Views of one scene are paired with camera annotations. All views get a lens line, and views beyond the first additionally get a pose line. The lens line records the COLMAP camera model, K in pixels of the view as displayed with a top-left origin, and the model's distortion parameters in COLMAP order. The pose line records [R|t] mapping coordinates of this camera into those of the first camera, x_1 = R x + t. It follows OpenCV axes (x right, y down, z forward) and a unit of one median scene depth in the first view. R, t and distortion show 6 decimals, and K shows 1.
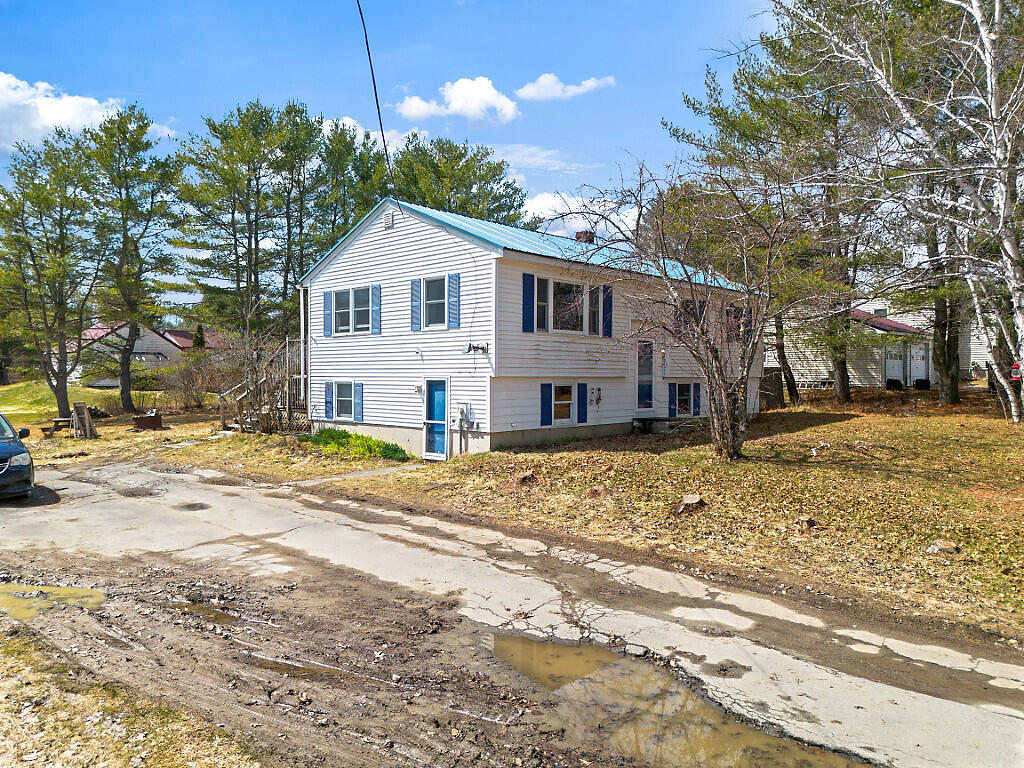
lens RADIAL K [[727.4, 0, 512.0], [0, 727.4, 384.0], [0, 0, 1]] dist [0.087916, -0.089834]
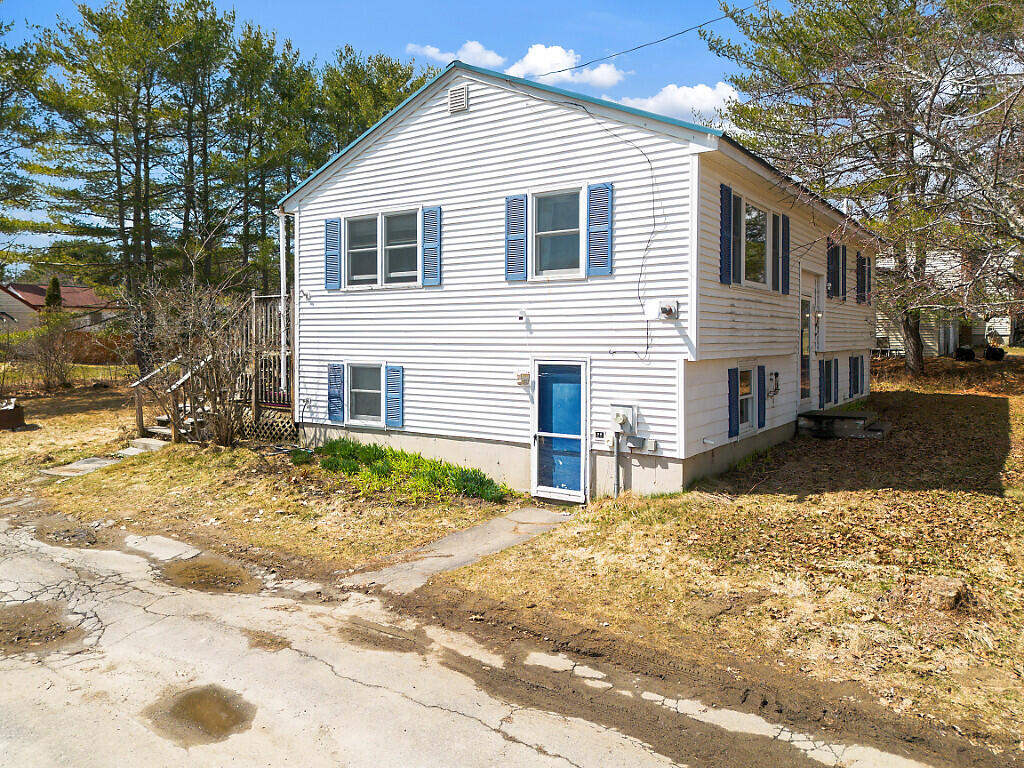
lens RADIAL K [[742.9, 0, 506.4], [0, 742.9, 334.8], [0, 0, 1]] dist [0.101832, -0.097064]
pose [[0.988596, -0.001001, 0.150587, -0.208432], [0.002989, 0.999911, -0.012979, -0.019104], [-0.150560, 0.013281, 0.988512, 0.356444]]
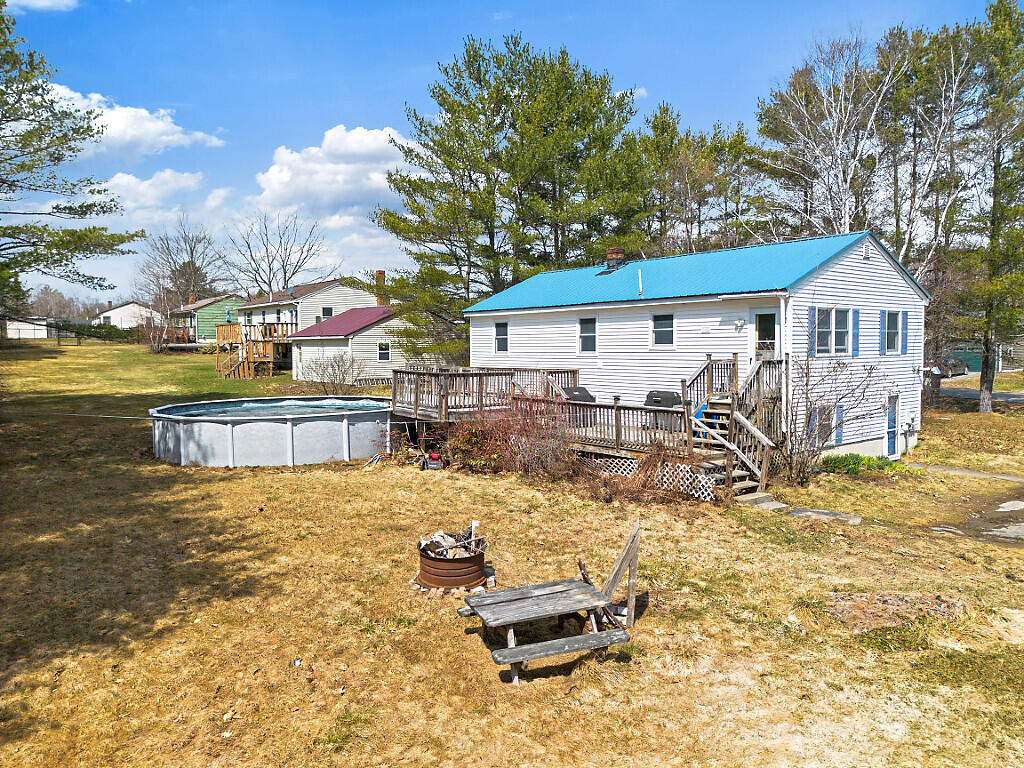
lens RADIAL K [[733.0, 0, 512.5], [0, 733.0, 373.1], [0, 0, 1]] dist [0.087508, -0.091779]
pose [[0.127582, -0.039290, 0.991050, -1.251105], [0.012930, 0.999196, 0.037948, -0.086599], [-0.991744, 0.007973, 0.127987, 1.290930]]
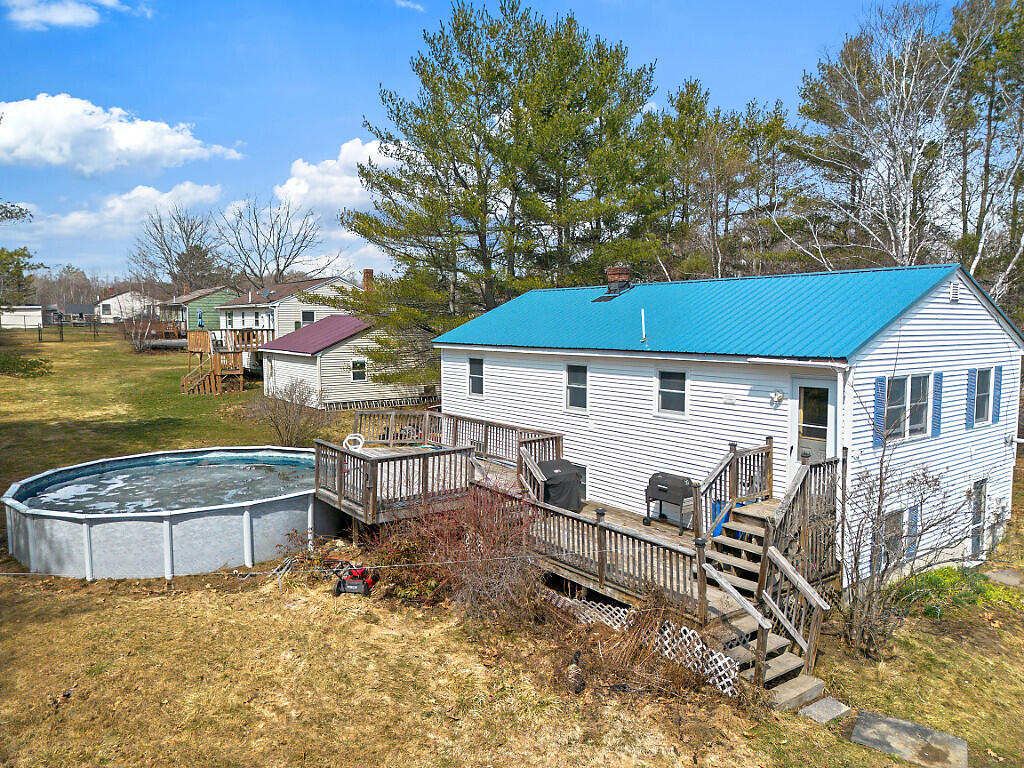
lens RADIAL K [[727.4, 0, 512.0], [0, 727.4, 384.0], [0, 0, 1]] dist [0.087916, -0.089834]
pose [[0.161486, -0.084744, 0.983230, -0.974988], [0.006651, 0.996377, 0.084785, -0.183026], [-0.986853, -0.007152, 0.161464, 1.254196]]
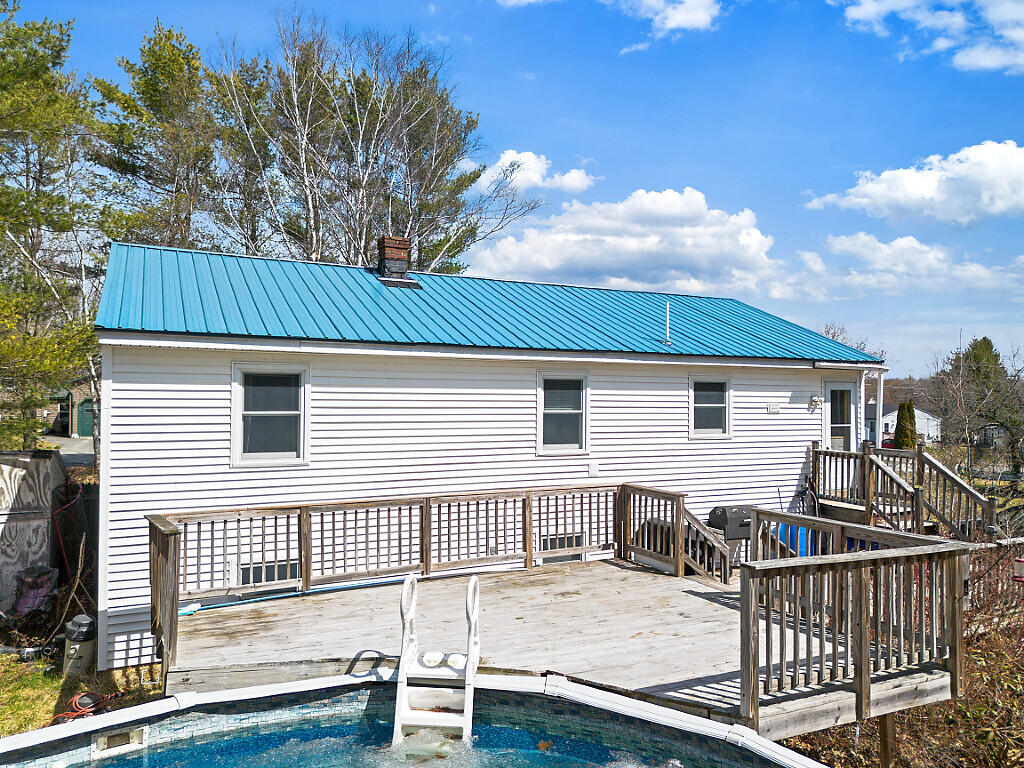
lens RADIAL K [[733.0, 0, 512.5], [0, 733.0, 373.1], [0, 0, 1]] dist [0.087508, -0.091779]
pose [[-0.940607, 0.027690, 0.338367, -0.223902], [0.008722, 0.998310, -0.057449, -0.099206], [-0.339386, -0.051086, -0.939259, 1.896540]]
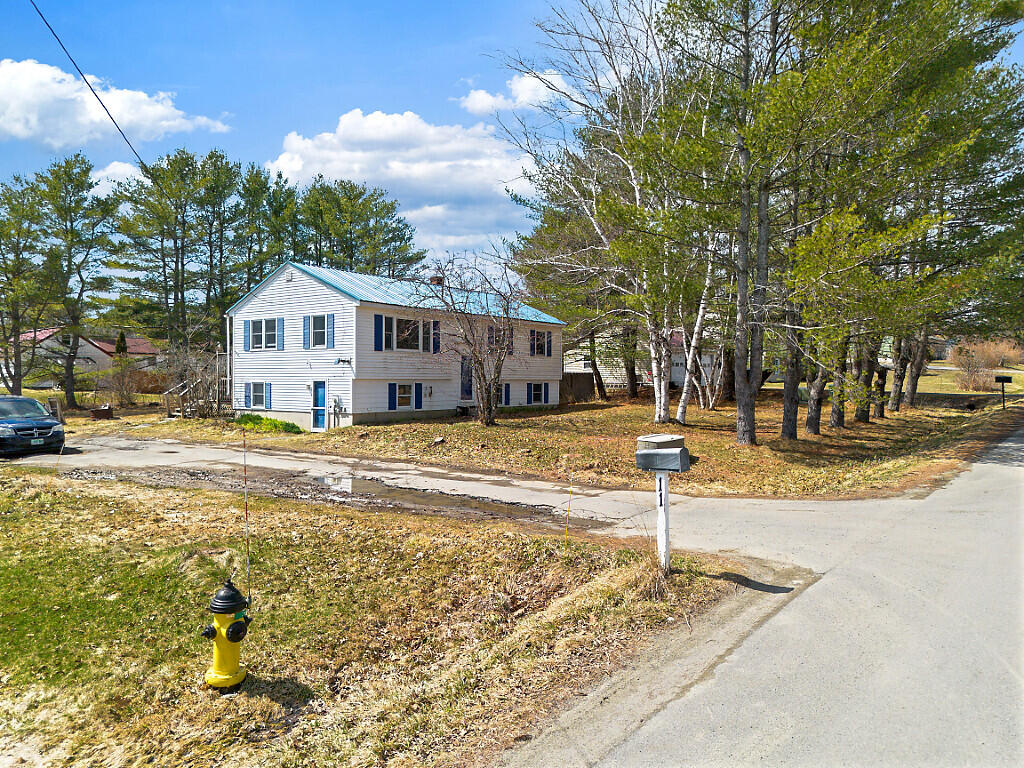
lens RADIAL K [[727.4, 0, 512.0], [0, 727.4, 384.0], [0, 0, 1]] dist [0.087916, -0.089834]
pose [[0.994486, 0.000204, 0.104868, 0.123429], [0.000171, 0.999994, -0.003575, 0.005894], [-0.104868, 0.003573, 0.994480, -0.524759]]
